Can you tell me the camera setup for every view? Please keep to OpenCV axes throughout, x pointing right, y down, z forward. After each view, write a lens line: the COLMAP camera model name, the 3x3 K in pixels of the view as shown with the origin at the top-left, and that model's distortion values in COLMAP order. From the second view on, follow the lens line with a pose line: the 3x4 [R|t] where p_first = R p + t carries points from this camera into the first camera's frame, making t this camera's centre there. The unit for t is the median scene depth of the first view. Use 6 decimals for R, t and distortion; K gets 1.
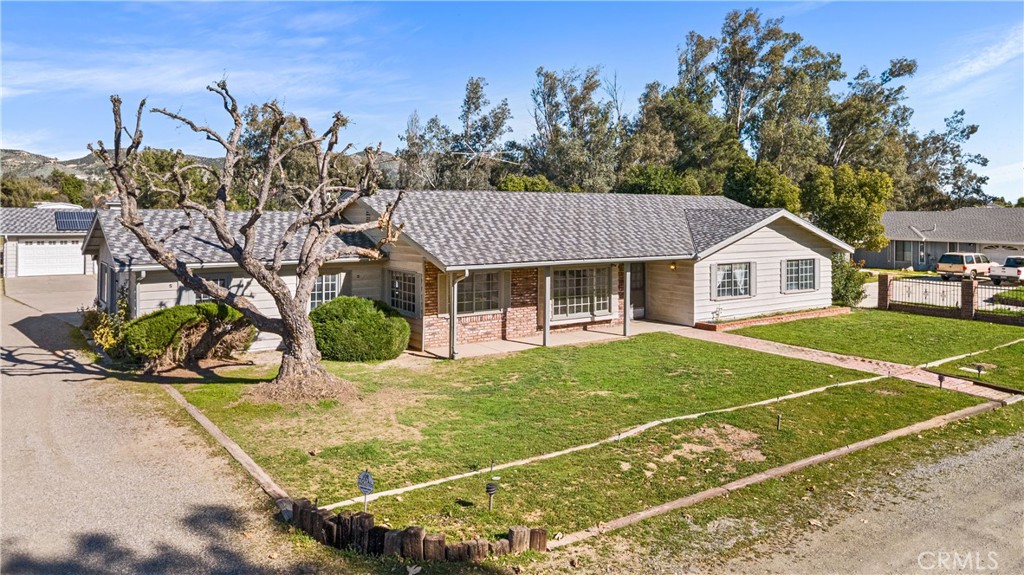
lens RADIAL K [[735.8, 0, 513.5], [0, 735.8, 195.0], [0, 0, 1]] dist [0.003881, -0.000253]
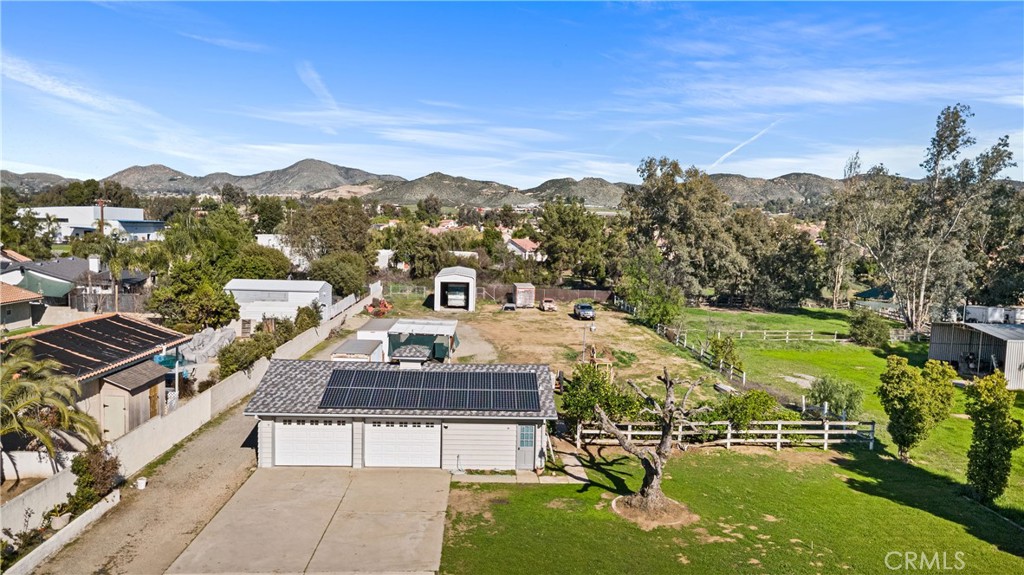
lens RADIAL K [[716.0, 0, 511.0], [0, 716.0, 263.7], [0, 0, 1]] dist [0.009150, 0.000151]
pose [[0.841235, 0.042578, -0.538991, -0.133549], [-0.007056, 0.997674, 0.067799, -0.233720], [0.540624, -0.053232, 0.839578, 0.838372]]
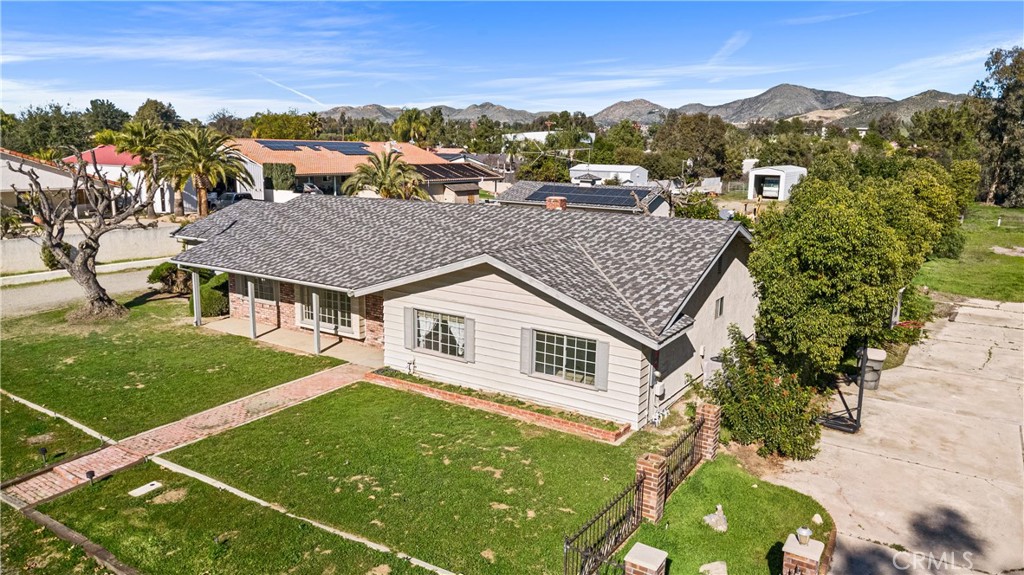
lens RADIAL K [[711.3, 0, 512.0], [0, 711.3, 287.5], [0, 0, 1]] dist [0.032068, -0.040760]
pose [[0.361292, 0.179460, -0.915020, 1.018339], [0.007374, 0.980724, 0.195258, -0.082259], [0.932424, -0.077292, 0.353005, 0.803487]]
